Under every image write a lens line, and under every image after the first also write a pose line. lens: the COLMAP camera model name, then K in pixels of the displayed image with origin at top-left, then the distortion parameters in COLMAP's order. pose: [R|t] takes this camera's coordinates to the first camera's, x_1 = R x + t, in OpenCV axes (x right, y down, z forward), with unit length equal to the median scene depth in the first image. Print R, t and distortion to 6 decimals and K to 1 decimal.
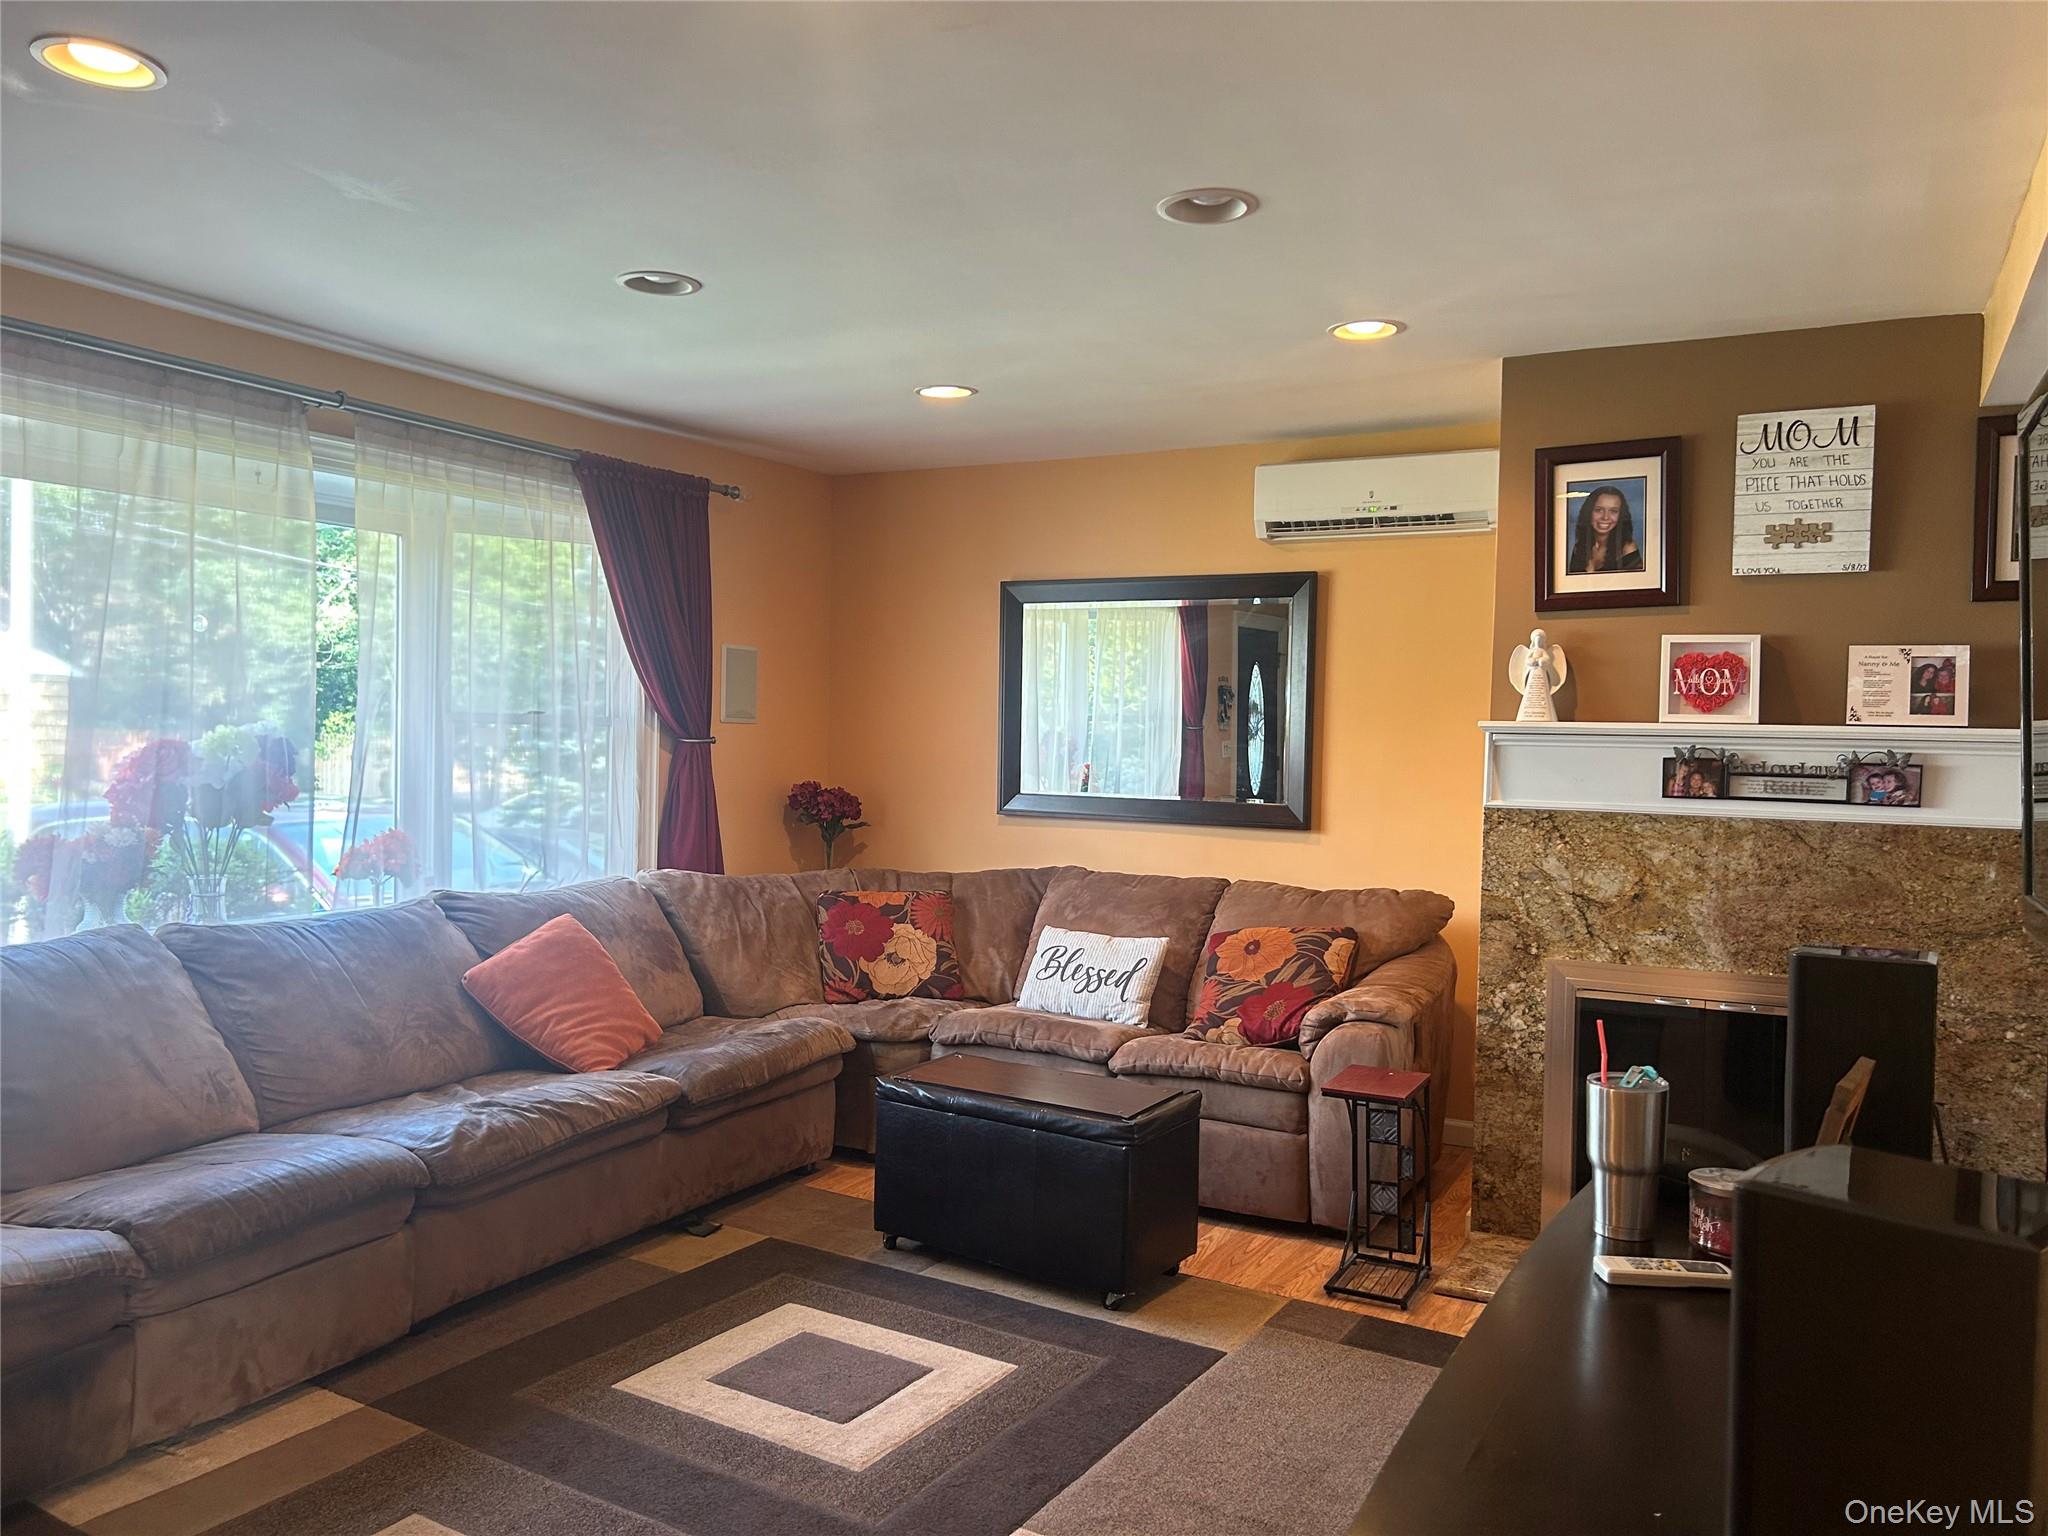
lens RADIAL K [[1536.5, 0, 1018.3], [0, 1536.5, 781.6], [0, 0, 1]] dist [0.131022, -0.215486]
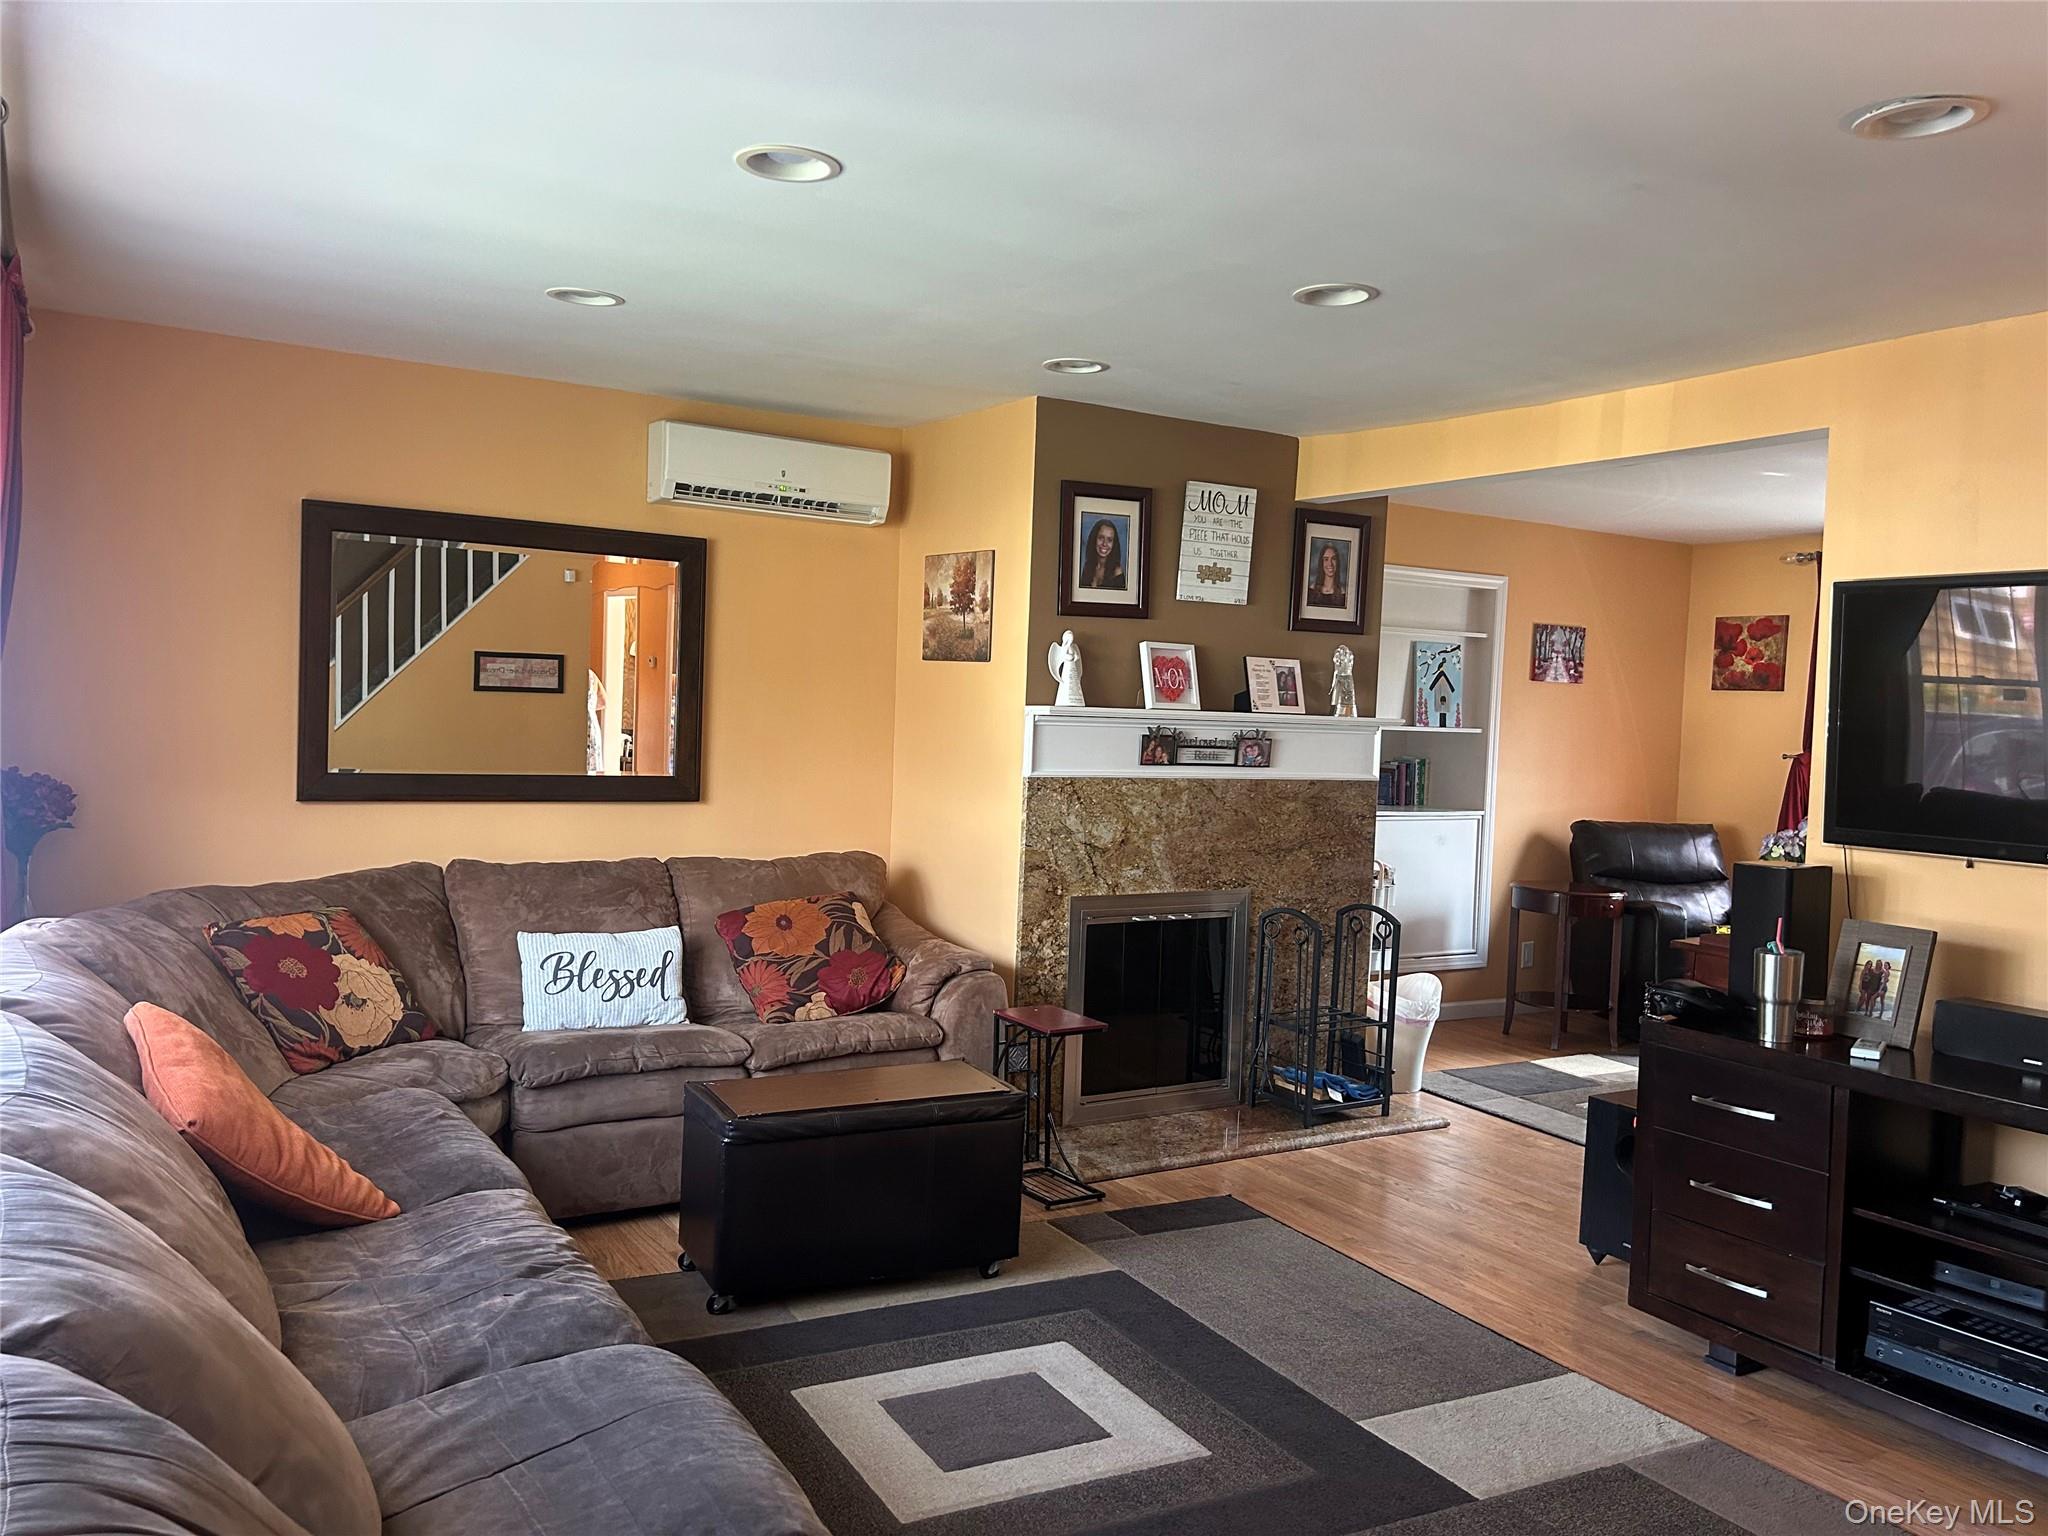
lens RADIAL K [[1533.5, 0, 1021.4], [0, 1533.5, 781.3], [0, 0, 1]] dist [0.198521, -0.492317]
pose [[0.505619, -0.042427, 0.861713, -0.737903], [0.002200, 0.998850, 0.047888, -0.037424], [-0.862754, -0.022317, 0.505131, 0.424140]]
